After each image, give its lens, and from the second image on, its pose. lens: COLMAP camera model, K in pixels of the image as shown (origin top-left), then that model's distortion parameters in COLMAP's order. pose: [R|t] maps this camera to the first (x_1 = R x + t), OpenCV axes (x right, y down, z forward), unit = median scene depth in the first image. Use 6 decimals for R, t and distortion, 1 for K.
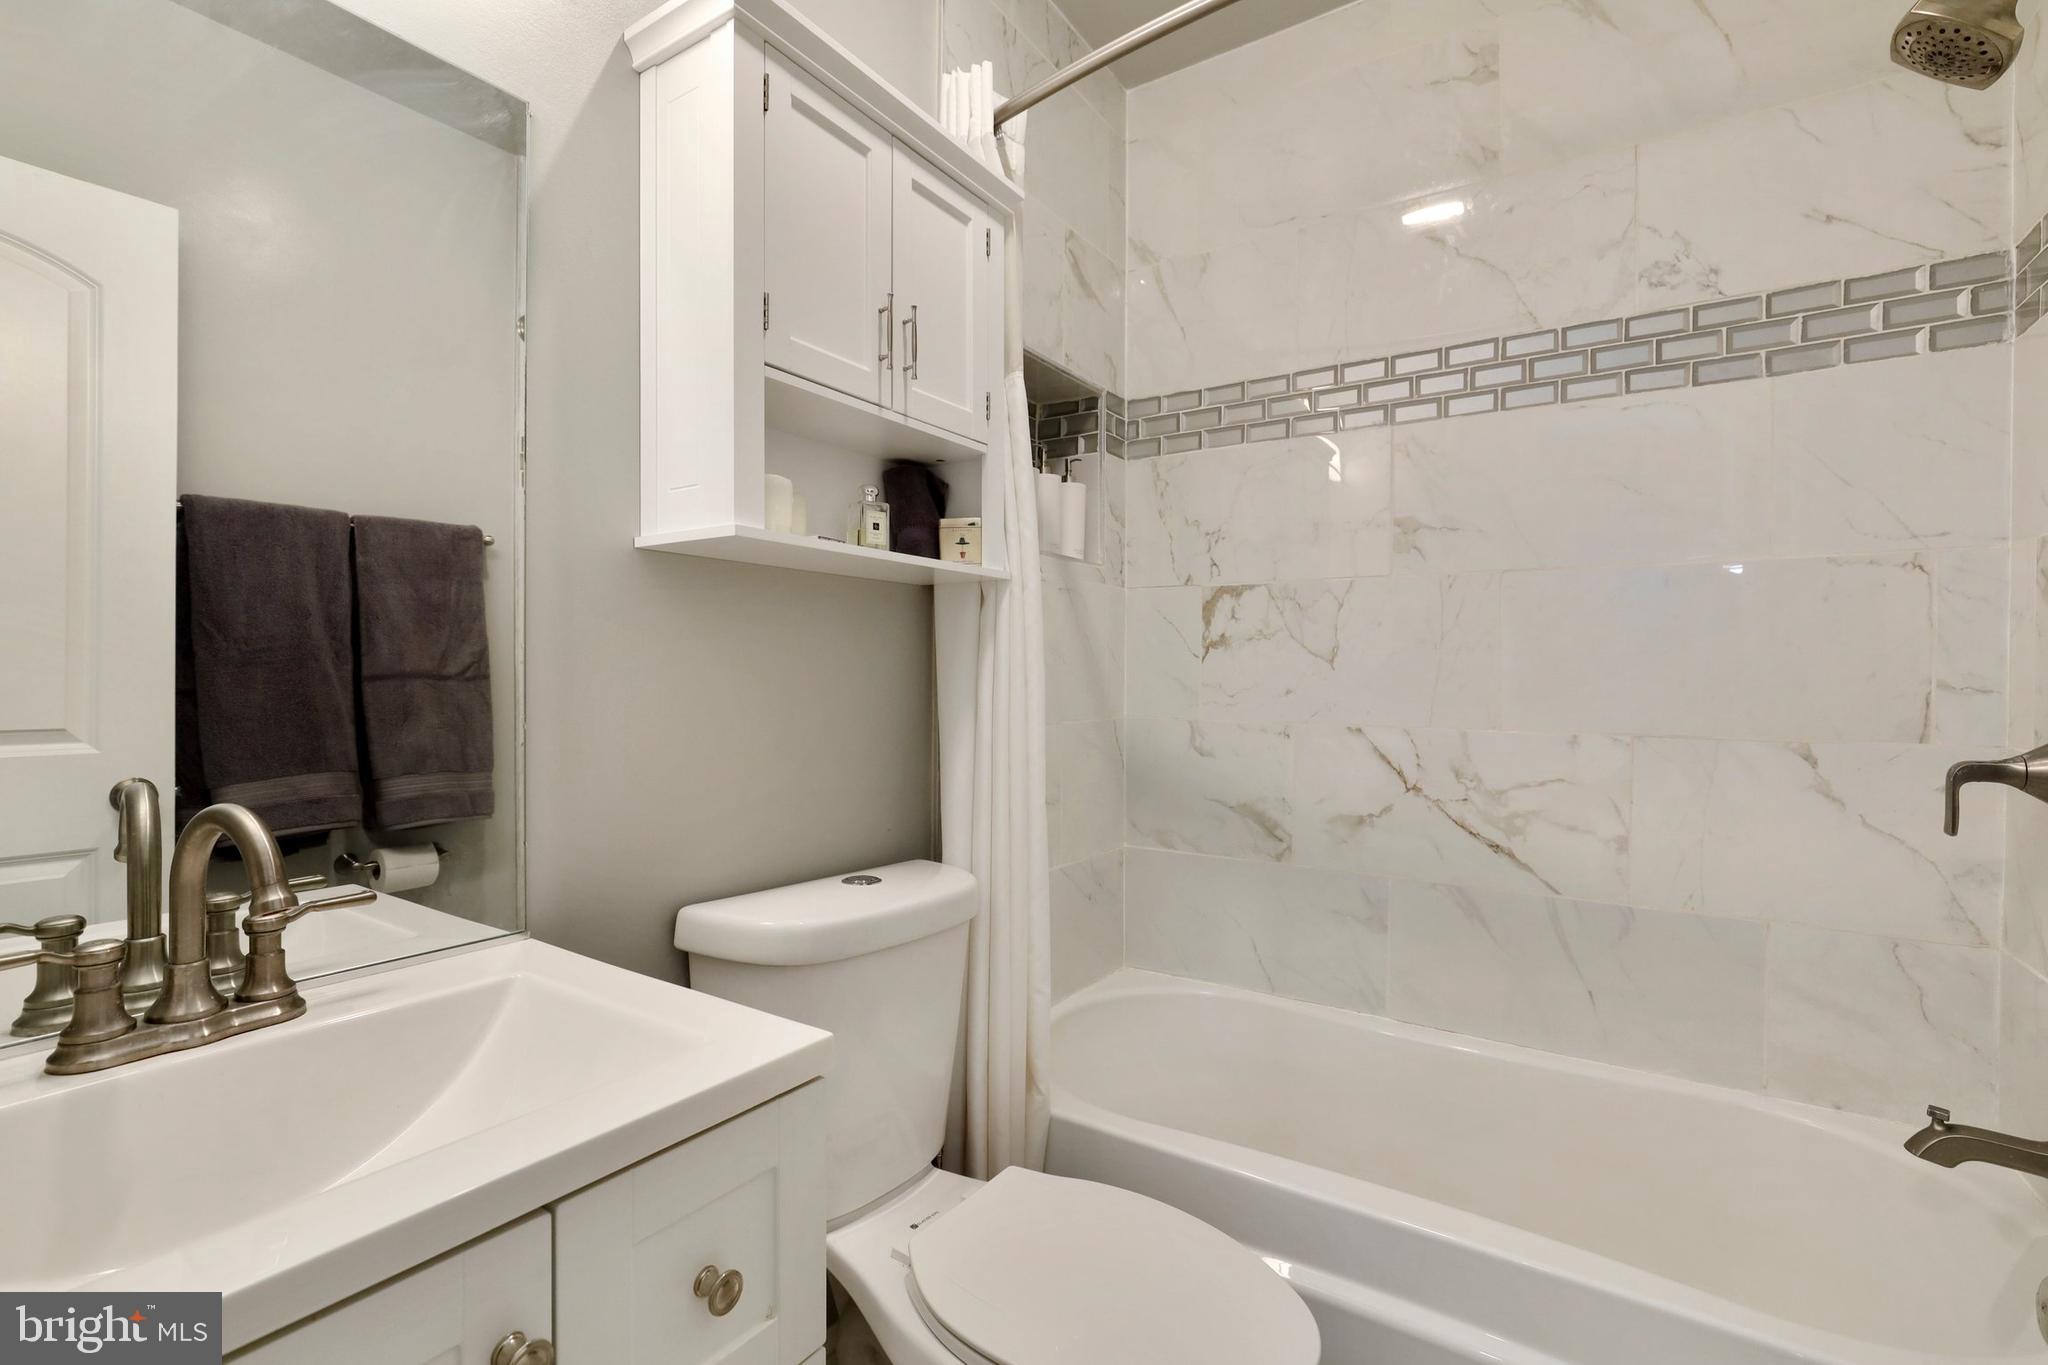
lens RADIAL K [[925.9, 0, 1018.9], [0, 925.9, 687.3], [0, 0, 1]] dist [-0.017903, 0.007876]
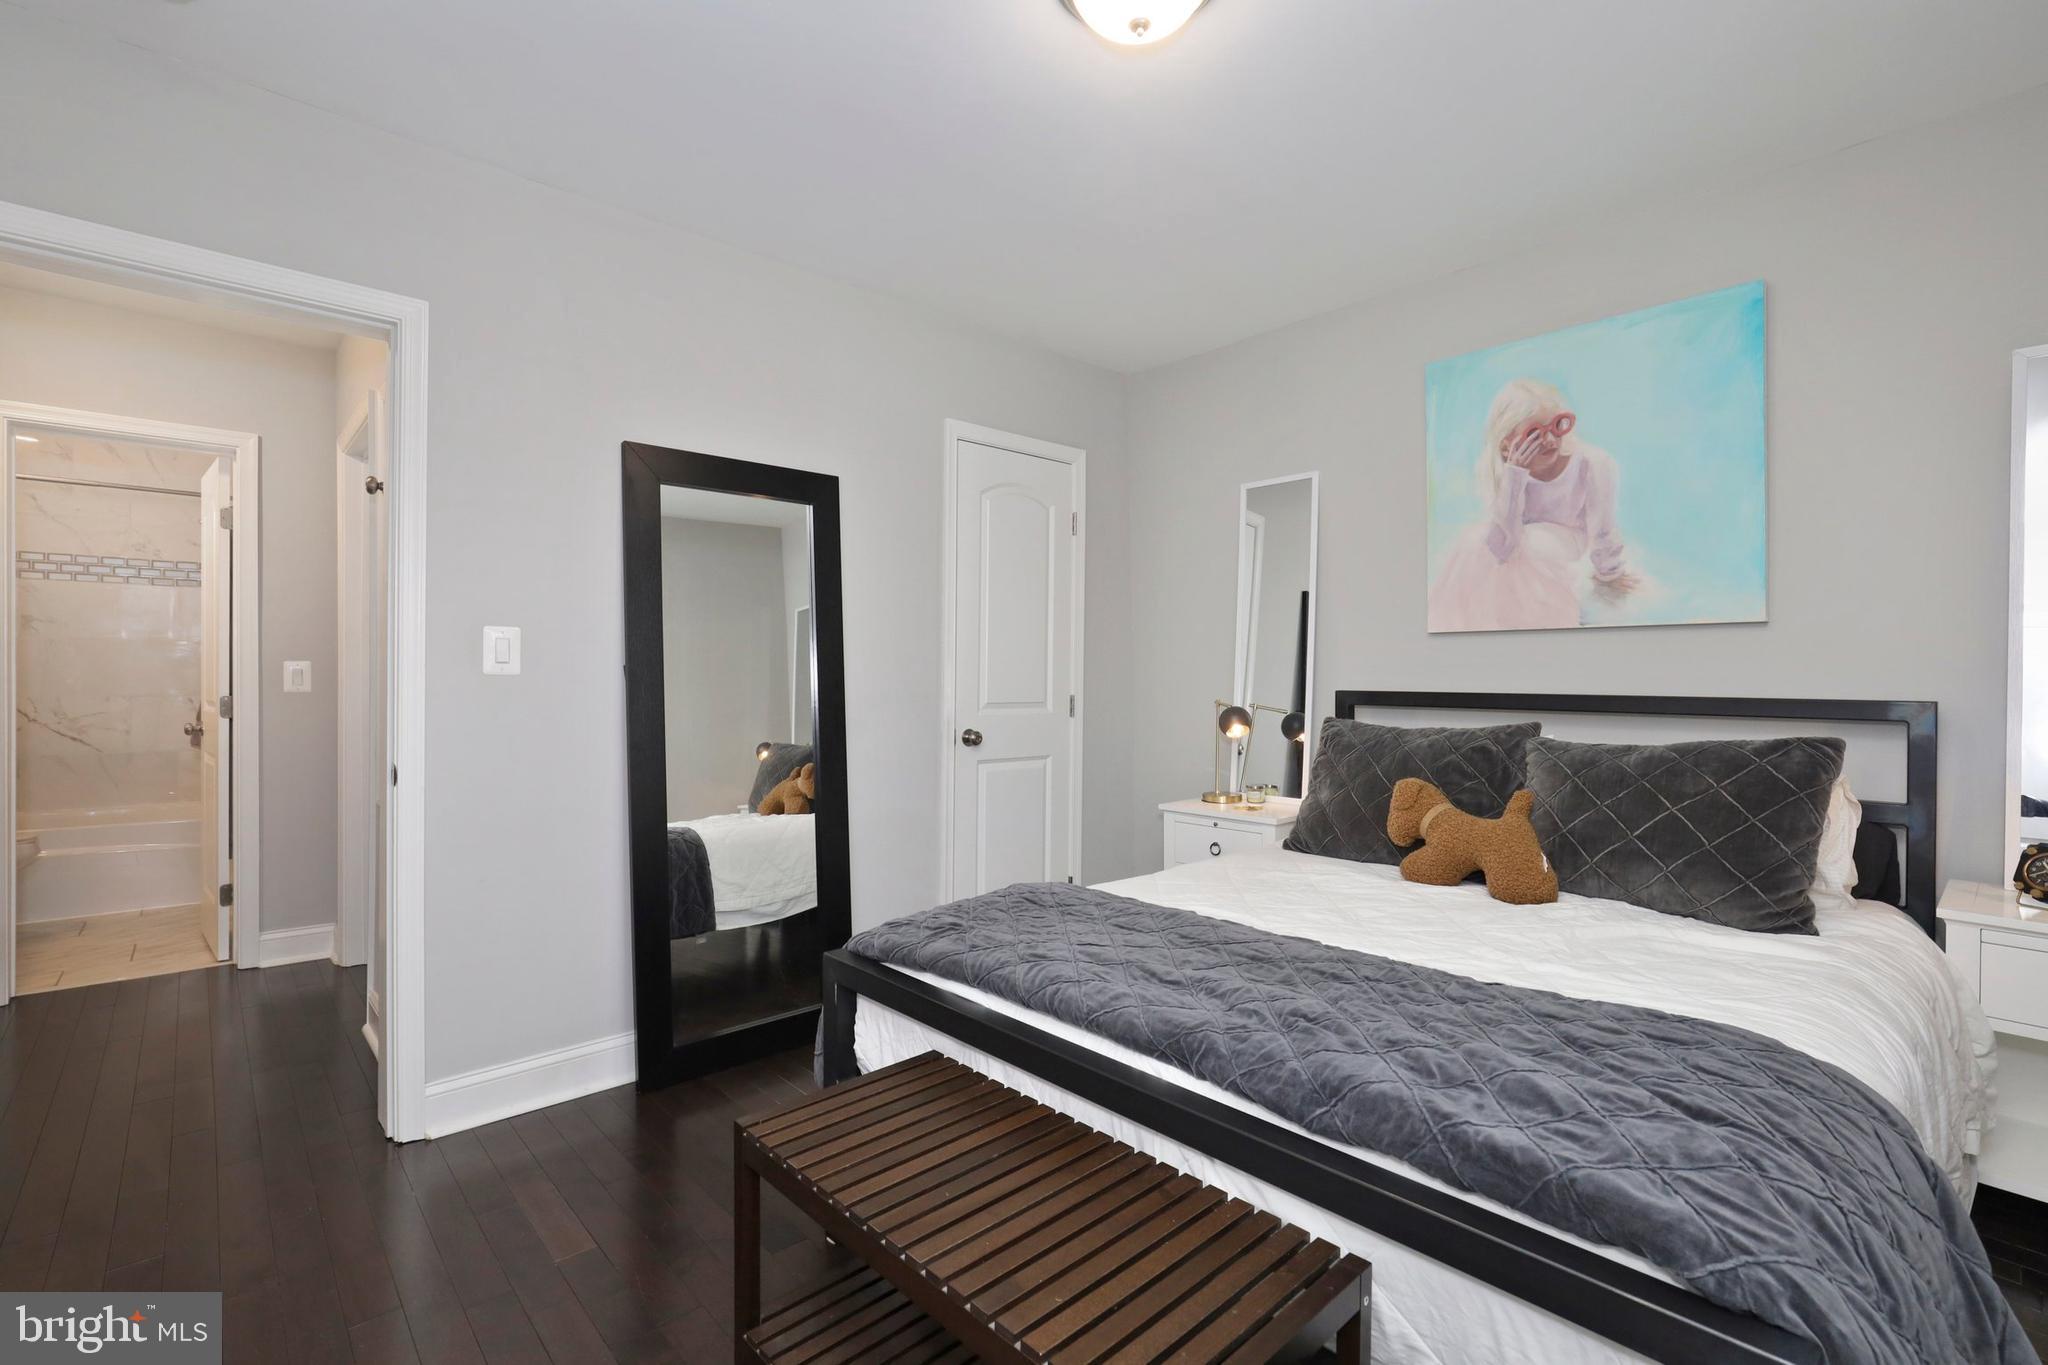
lens RADIAL K [[925.9, 0, 1018.1], [0, 925.9, 683.9], [0, 0, 1]] dist [-0.017903, 0.007876]
pose [[0.214940, -0.008730, 0.976588, -1.581976], [0.004714, 0.999958, 0.007901, 0.000737], [-0.976616, 0.002905, 0.214972, -2.395551]]
